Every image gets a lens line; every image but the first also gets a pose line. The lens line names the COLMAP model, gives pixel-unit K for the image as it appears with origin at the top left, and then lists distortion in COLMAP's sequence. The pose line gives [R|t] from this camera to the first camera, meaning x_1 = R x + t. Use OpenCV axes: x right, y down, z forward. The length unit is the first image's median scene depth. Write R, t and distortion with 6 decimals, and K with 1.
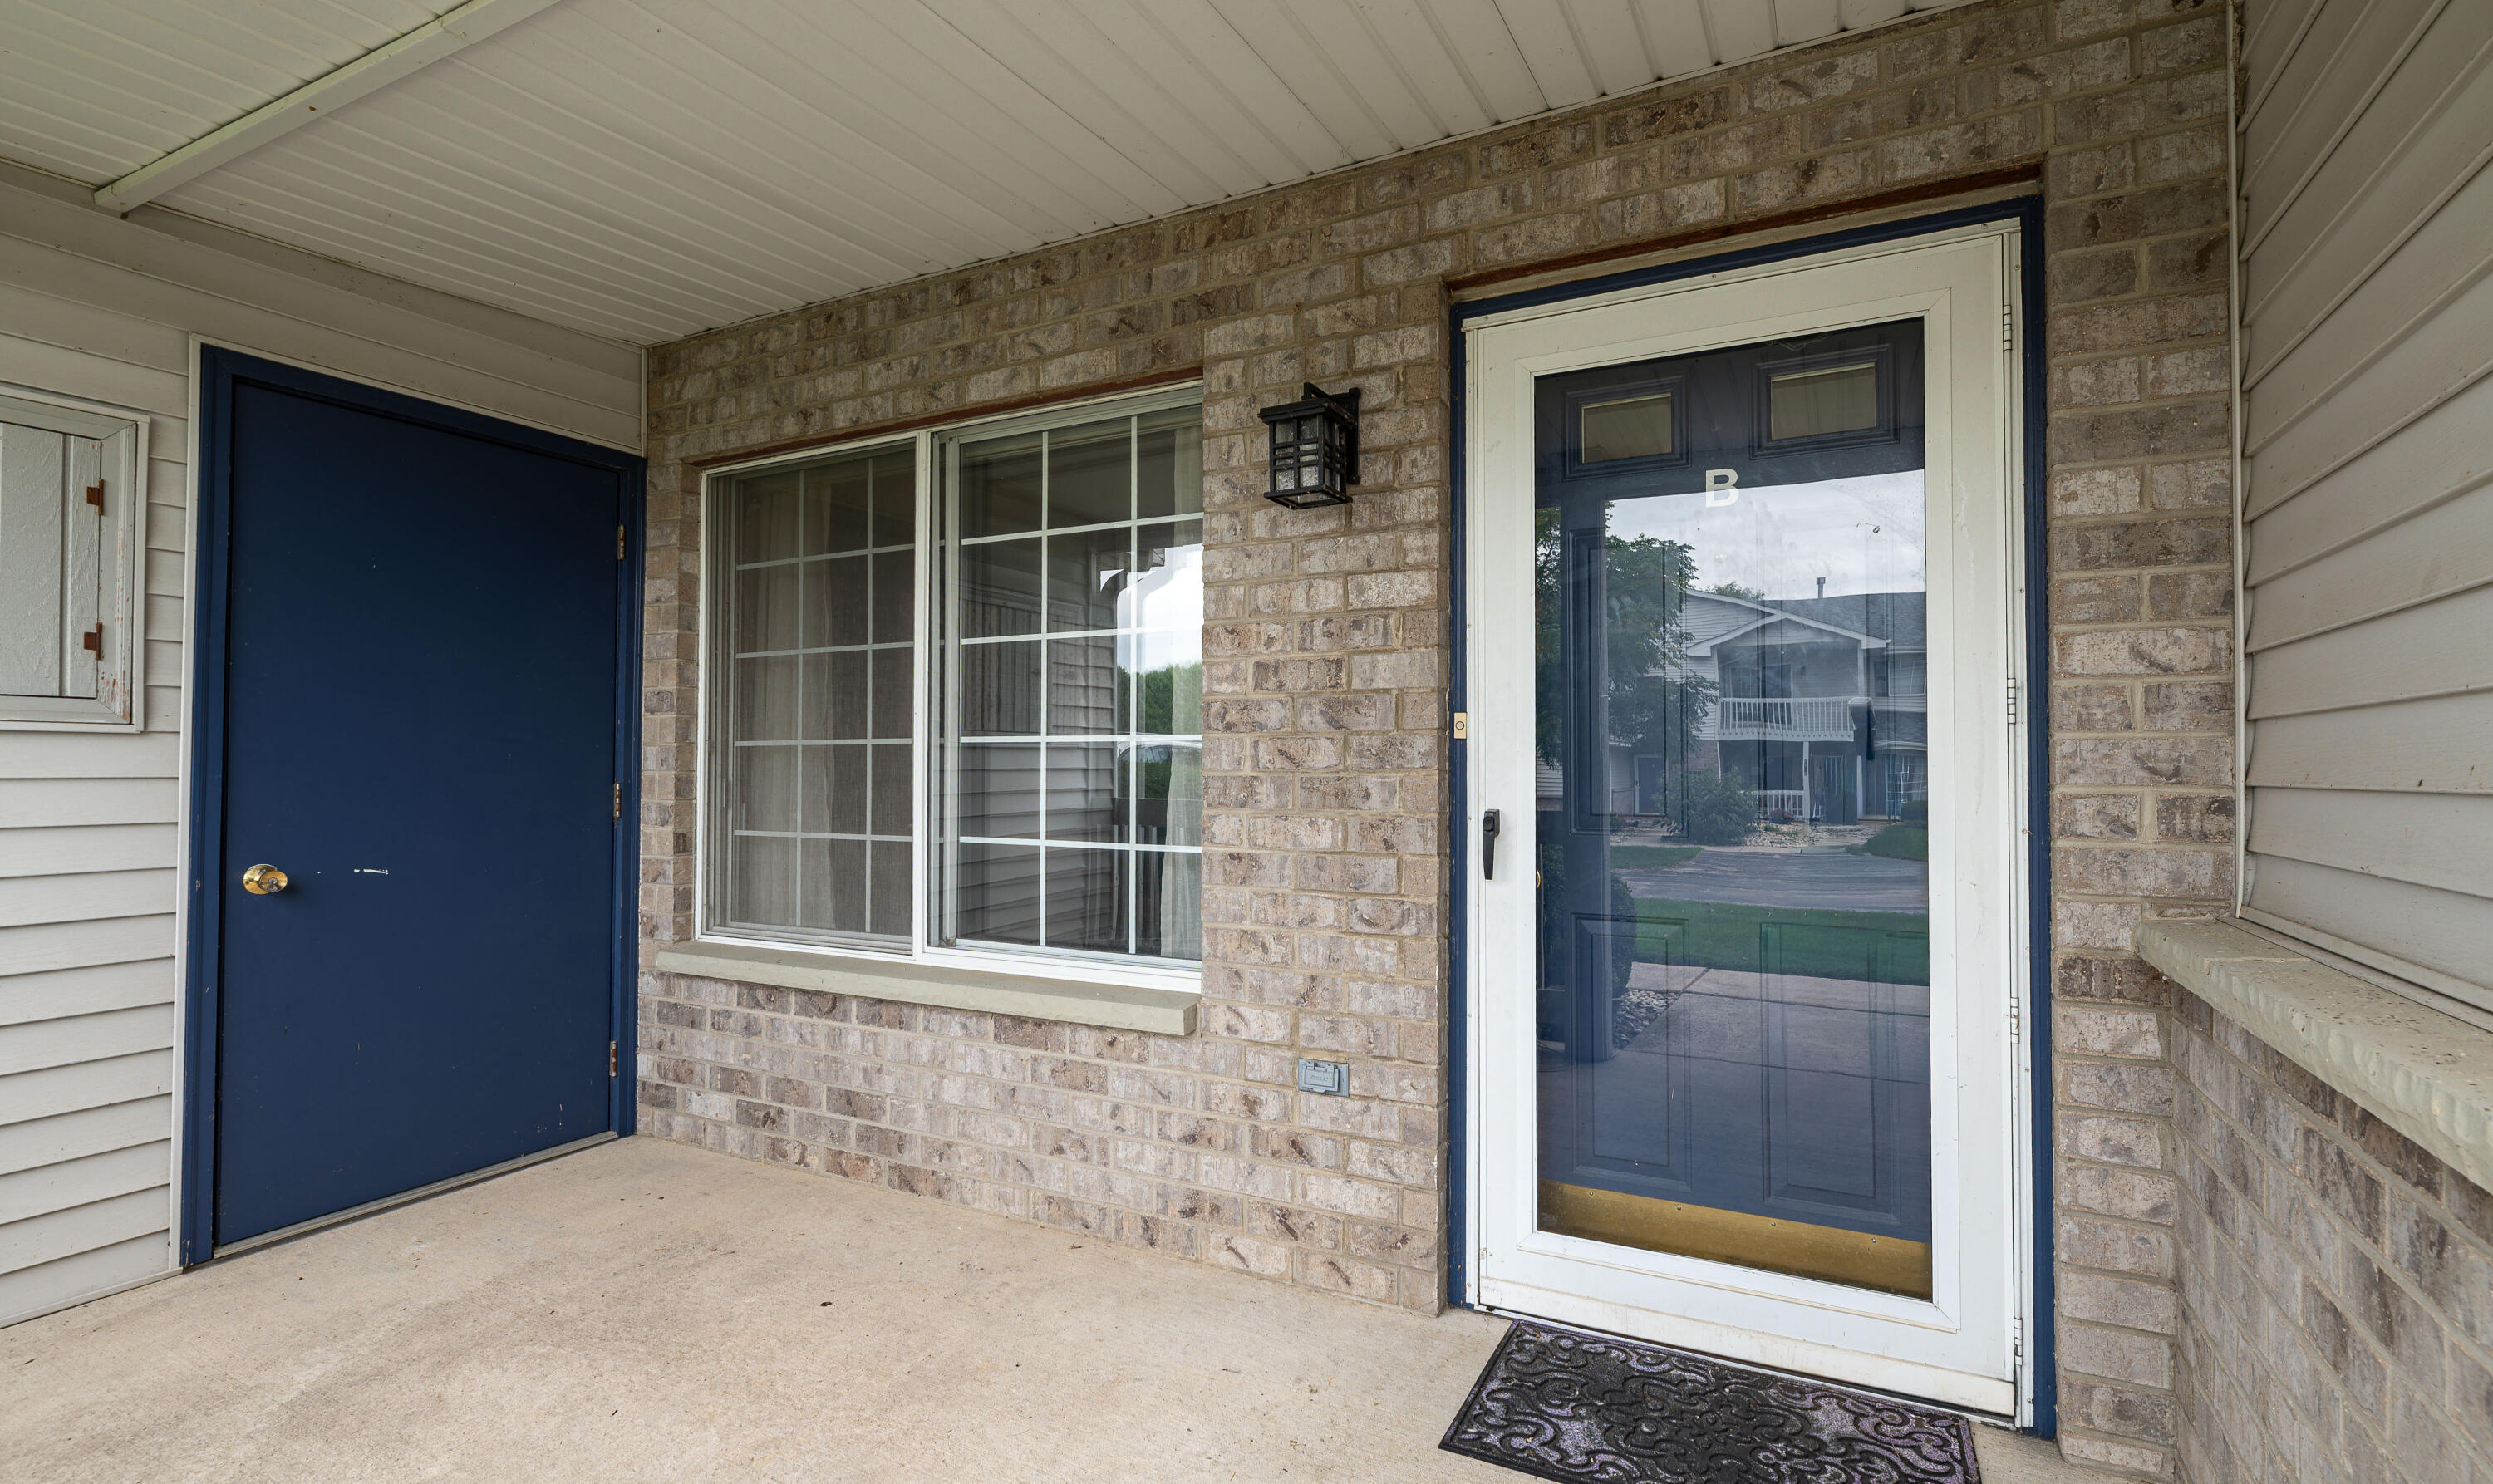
lens RADIAL K [[1053.7, 0, 1238.0], [0, 1053.7, 741.6], [0, 0, 1]] dist [-0.000162, -0.000076]
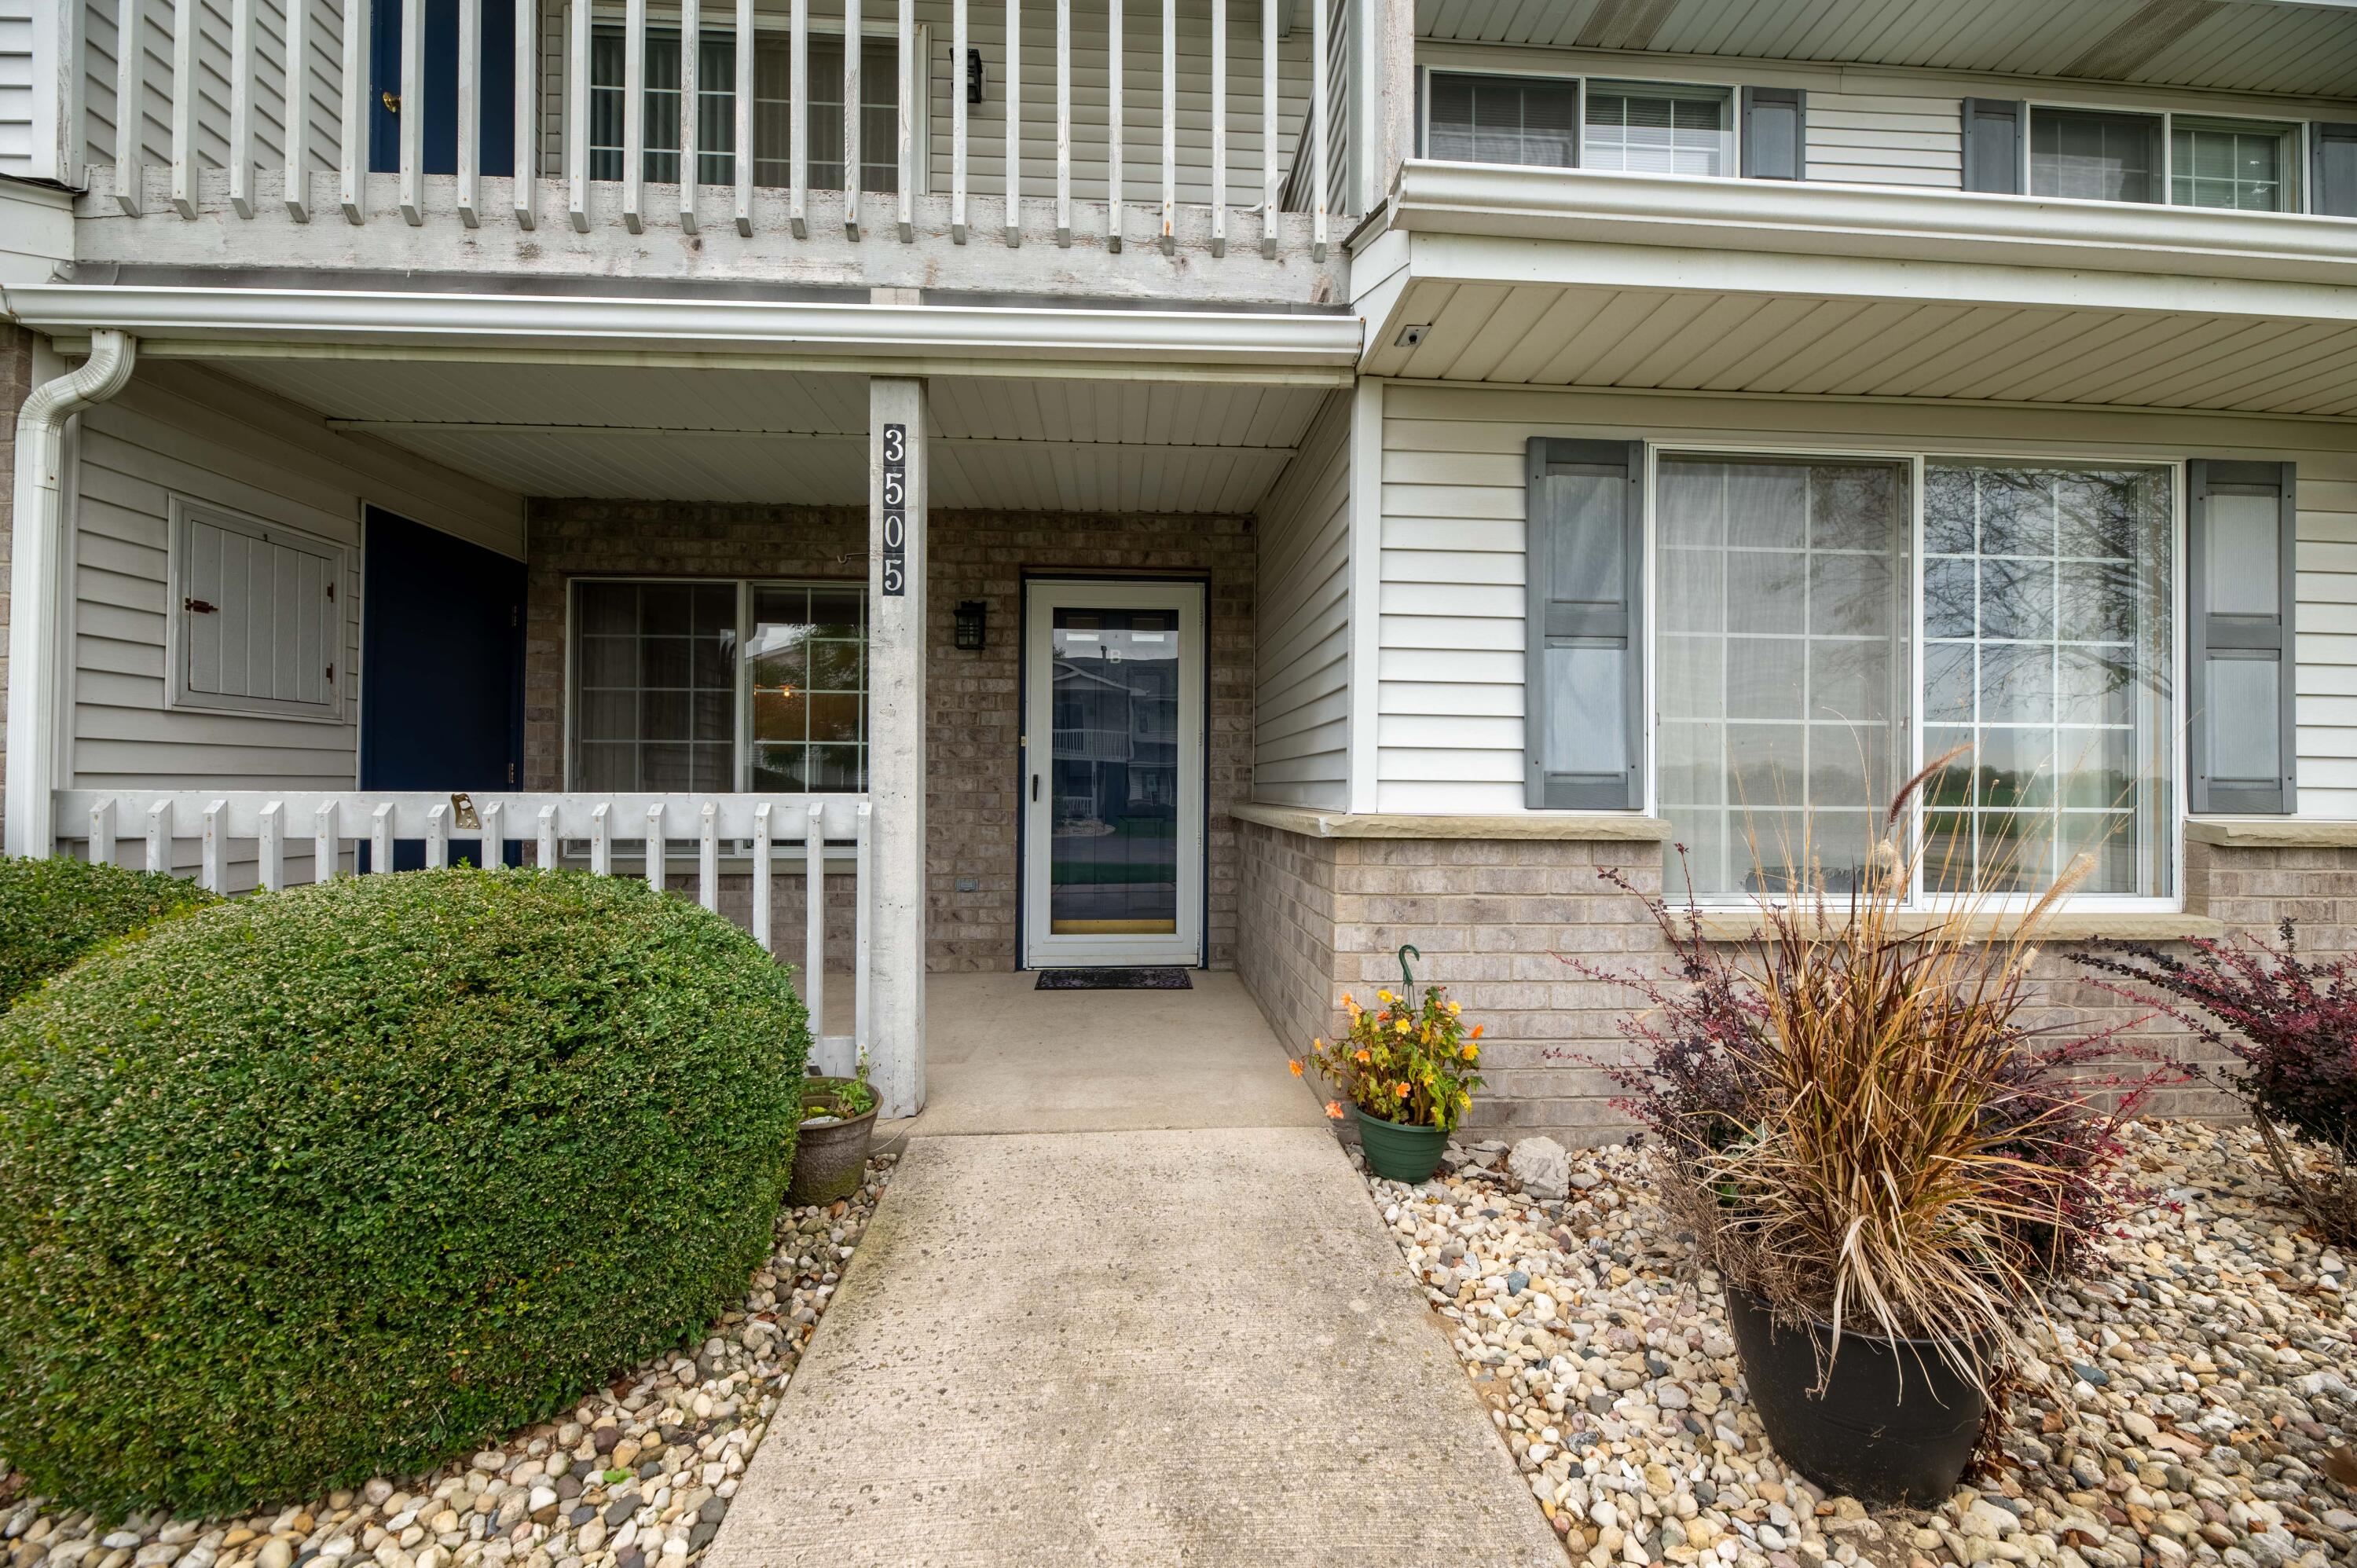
lens RADIAL K [[910.1, 0, 1176.3], [0, 910.1, 776.8], [0, 0, 1]] dist [-0.000477, -0.000020]
pose [[0.830406, 0.006034, 0.557126, -0.701748], [-0.014747, 0.999829, 0.011152, 0.040350], [-0.556964, -0.017477, 0.830353, -1.019534]]
